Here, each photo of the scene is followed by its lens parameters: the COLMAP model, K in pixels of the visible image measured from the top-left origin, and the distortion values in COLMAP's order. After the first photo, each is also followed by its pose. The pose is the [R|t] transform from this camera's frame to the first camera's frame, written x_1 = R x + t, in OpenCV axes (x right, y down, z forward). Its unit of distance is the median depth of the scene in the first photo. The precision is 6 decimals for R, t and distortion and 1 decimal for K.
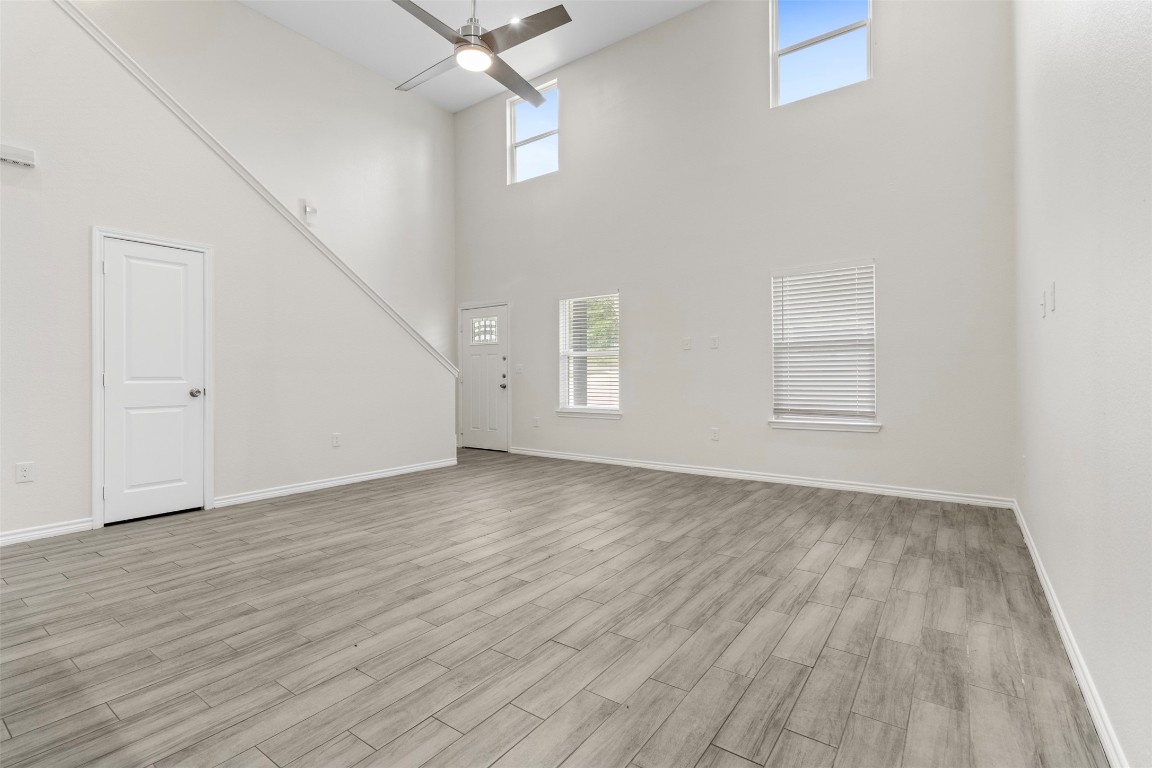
lens RADIAL K [[536.6, 0, 564.2], [0, 536.6, 375.0], [0, 0, 1]] dist [0.002803, -0.000115]
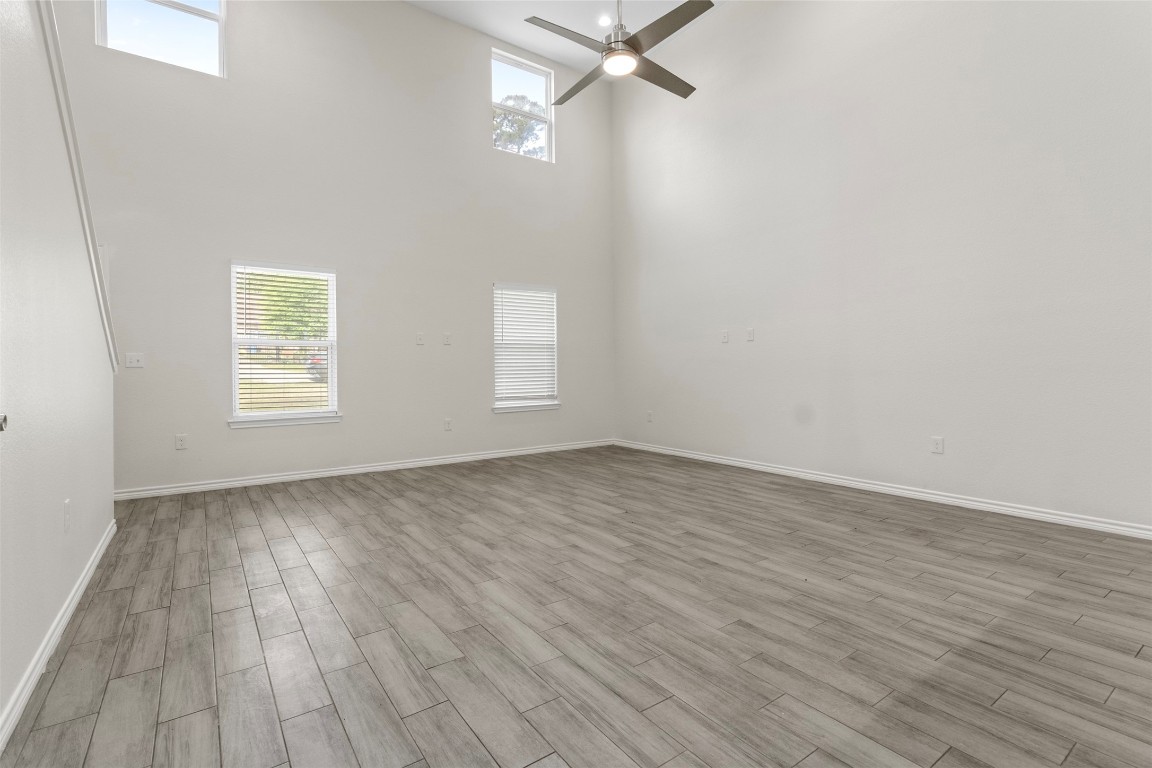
lens RADIAL K [[536.6, 0, 572.8], [0, 536.6, 385.7], [0, 0, 1]] dist [0.002803, -0.000115]
pose [[0.314172, -0.030834, 0.948865, -1.385534], [0.006182, 0.999518, 0.030433, 0.001607], [-0.949346, -0.003696, 0.314211, 0.889676]]
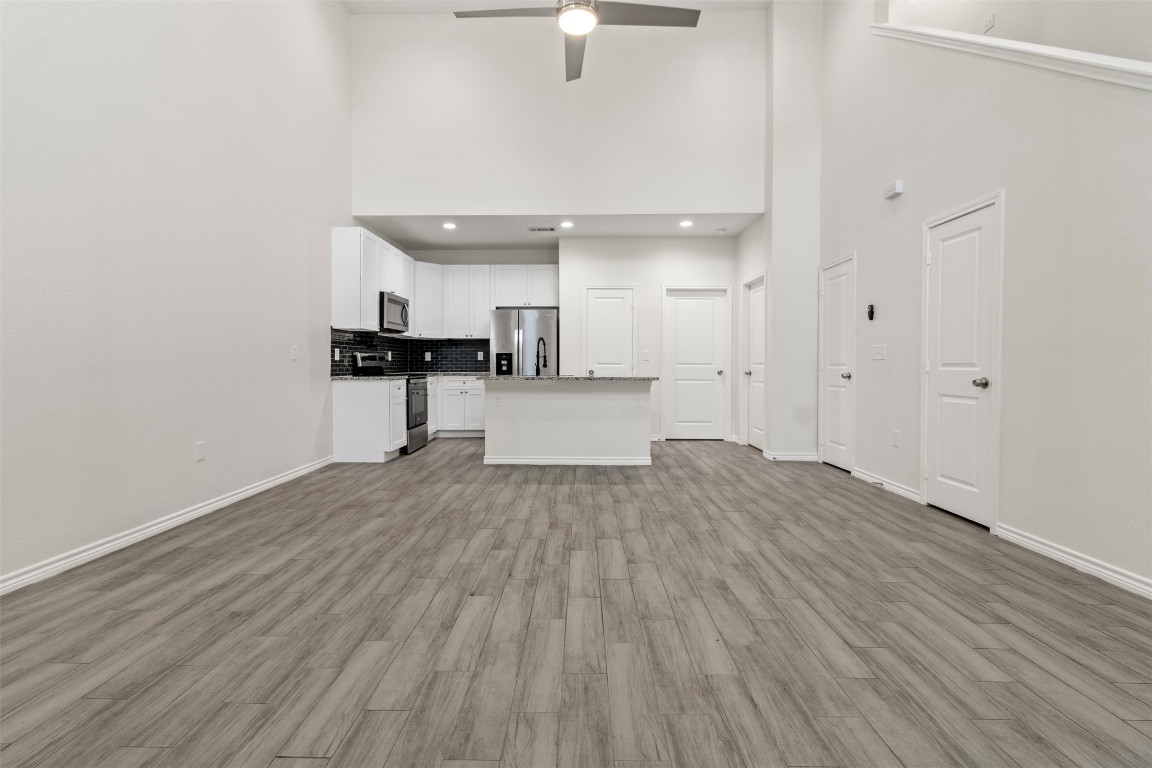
lens RADIAL K [[536.6, 0, 573.6], [0, 536.6, 372.7], [0, 0, 1]] dist [0.002803, -0.000115]
pose [[-0.813051, 0.012512, -0.582058, 0.449896], [0.001459, 0.999810, 0.019454, 0.000993], [0.582190, 0.014968, -0.812915, 2.054614]]
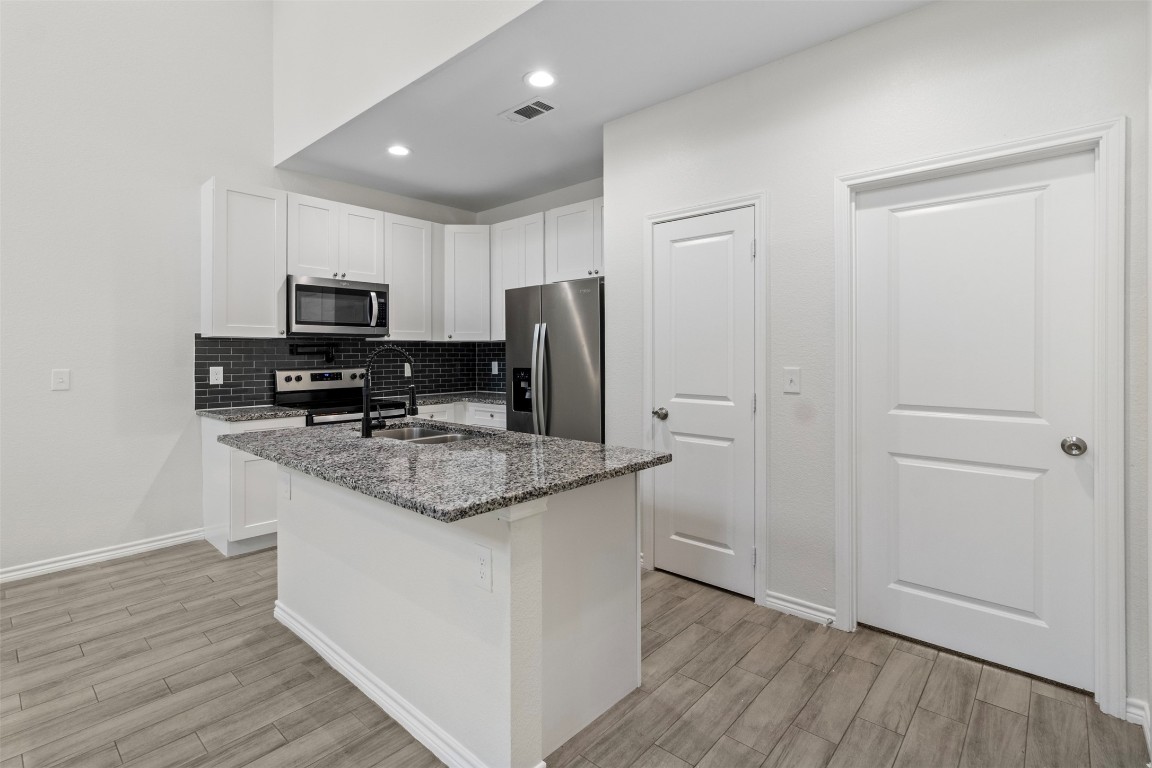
lens RADIAL K [[536.6, 0, 570.3], [0, 536.6, 356.1], [0, 0, 1]] dist [0.002803, -0.000115]
pose [[-0.995251, 0.006650, 0.097118, -1.104341], [0.007076, 0.999967, 0.004047, -0.082287], [-0.097088, 0.004715, -0.995265, 1.098077]]
